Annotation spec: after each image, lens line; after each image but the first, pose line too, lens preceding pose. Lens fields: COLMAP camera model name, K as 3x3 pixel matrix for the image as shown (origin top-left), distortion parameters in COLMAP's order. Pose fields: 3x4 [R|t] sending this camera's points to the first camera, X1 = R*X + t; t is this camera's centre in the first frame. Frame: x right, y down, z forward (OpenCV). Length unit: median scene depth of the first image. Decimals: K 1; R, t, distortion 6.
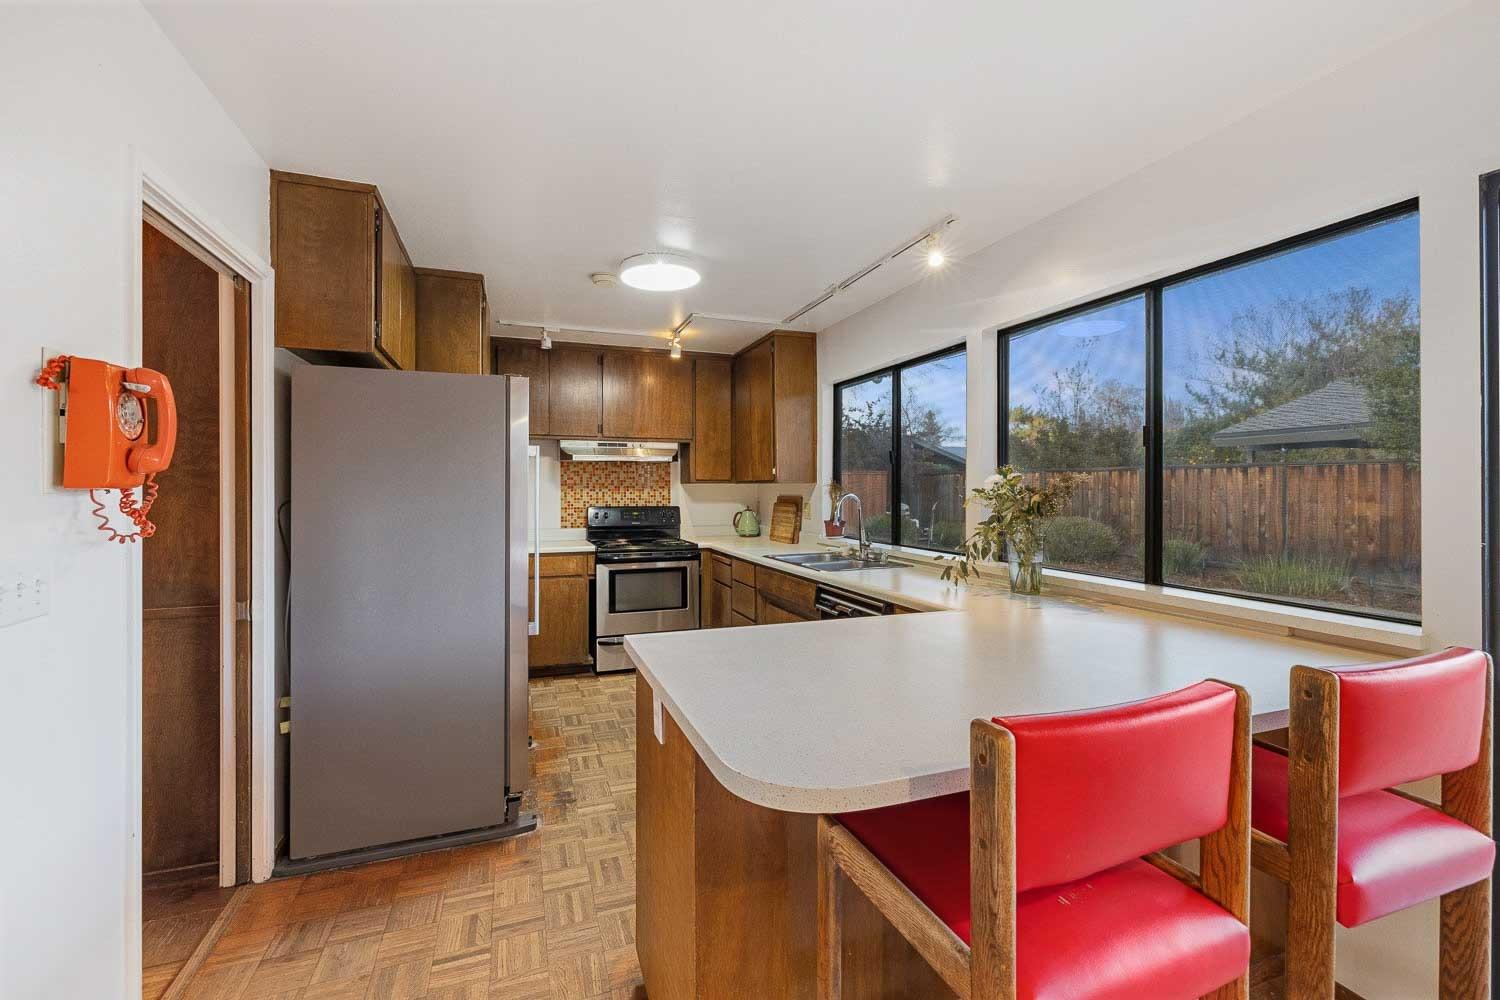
lens RADIAL K [[626.0, 0, 745.9], [0, 626.0, 491.8], [0, 0, 1]] dist [-0.001181, 0.000605]
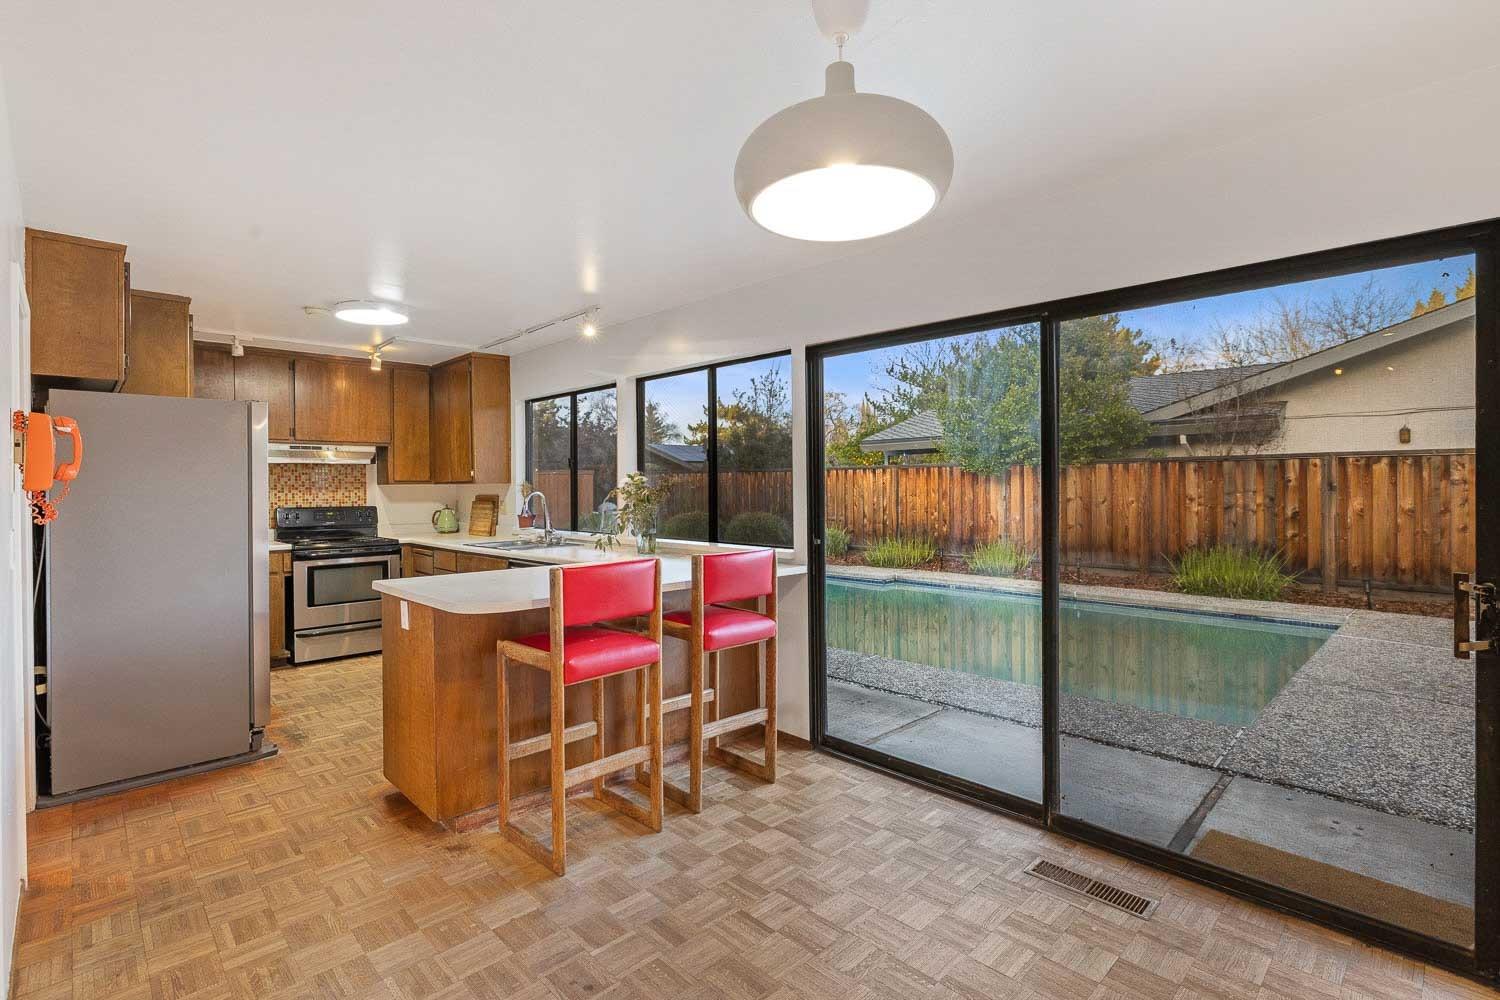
lens RADIAL K [[707.7, 0, 749.2], [0, 707.7, 489.5], [0, 0, 1]] dist [-0.005132, -0.000216]
pose [[0.913640, -0.009061, 0.406423, -0.019183], [0.010664, 0.999942, -0.001680, 0.004455], [-0.406384, 0.005869, 0.913684, -0.402631]]
